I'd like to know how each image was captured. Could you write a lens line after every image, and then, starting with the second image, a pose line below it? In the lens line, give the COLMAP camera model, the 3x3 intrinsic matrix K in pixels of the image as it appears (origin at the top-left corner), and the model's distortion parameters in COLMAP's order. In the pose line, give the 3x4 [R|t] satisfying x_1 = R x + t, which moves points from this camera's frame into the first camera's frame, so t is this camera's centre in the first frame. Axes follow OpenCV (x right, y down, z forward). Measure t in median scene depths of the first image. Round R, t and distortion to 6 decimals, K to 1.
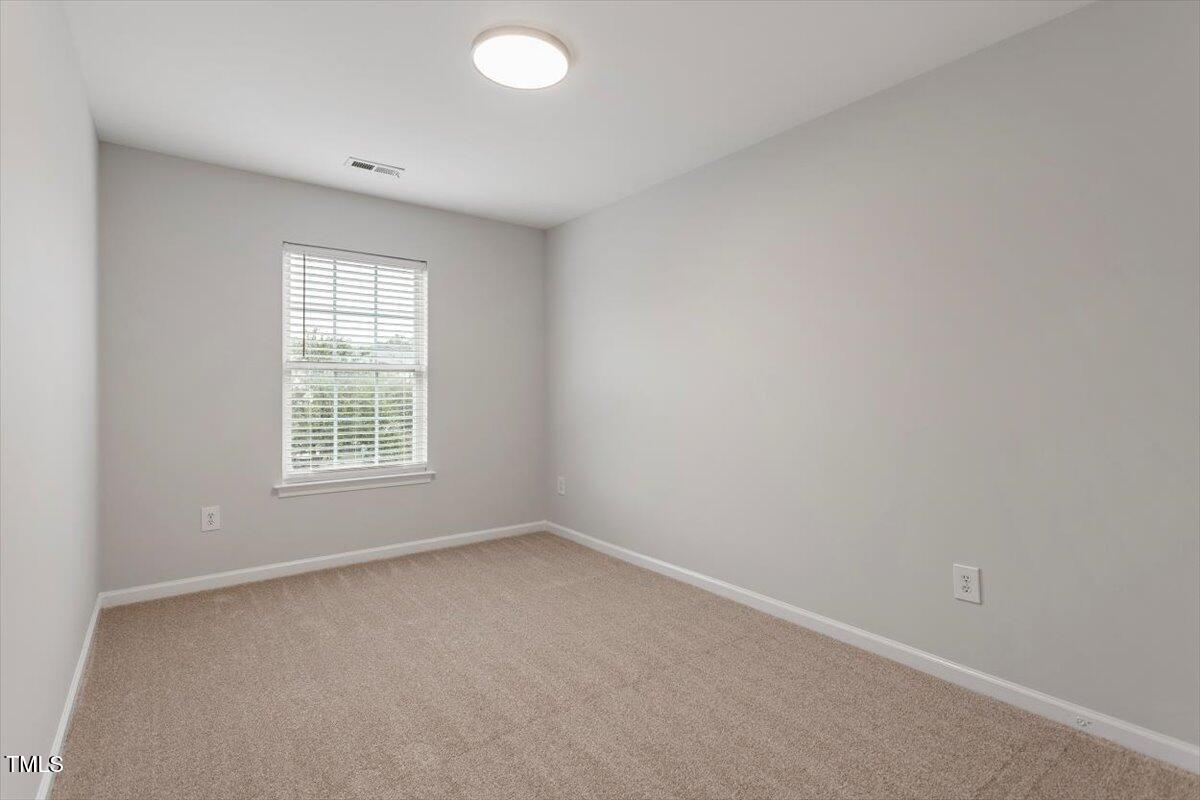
lens RADIAL K [[575.6, 0, 603.9], [0, 575.6, 392.0], [0, 0, 1]] dist [0.001464, -0.000989]
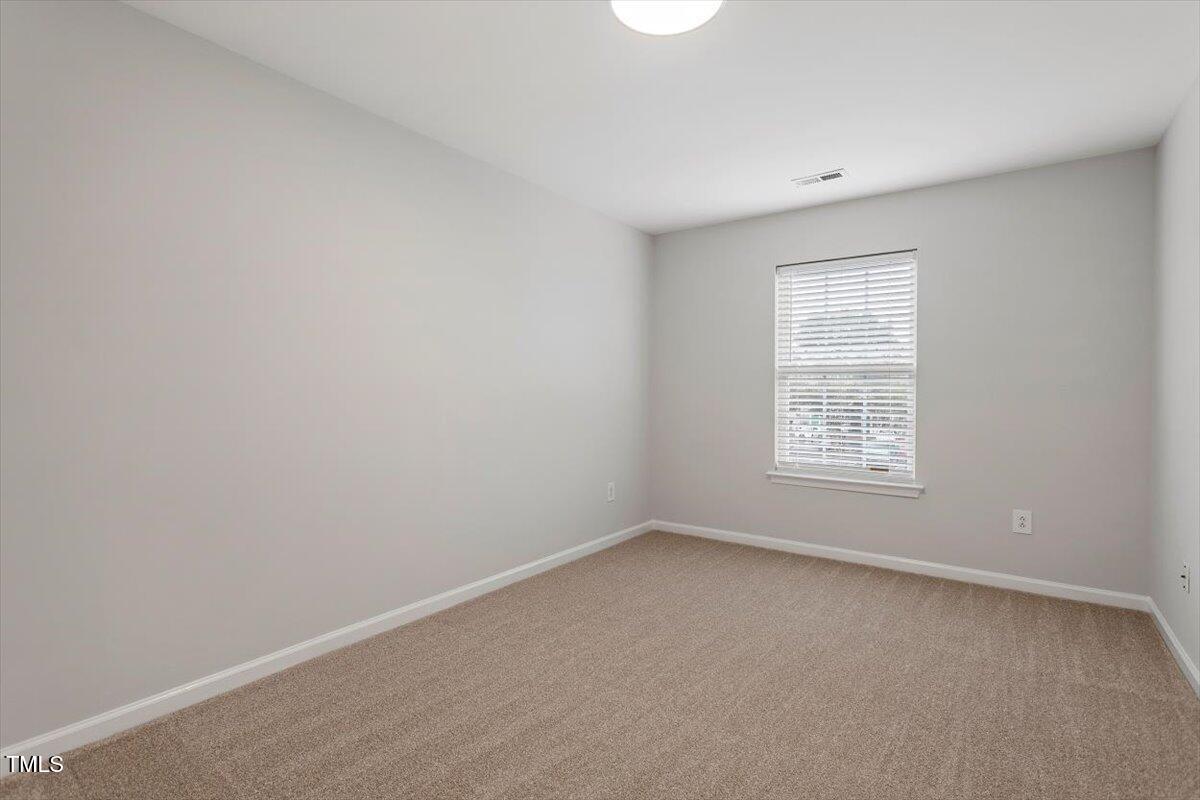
lens RADIAL K [[575.6, 0, 603.9], [0, 575.6, 392.0], [0, 0, 1]] dist [0.001464, -0.000989]
pose [[0.288375, 0.009429, -0.957471, 0.454215], [-0.010627, 0.999921, 0.006646, -0.007096], [0.957459, 0.008259, 0.288453, 0.311110]]
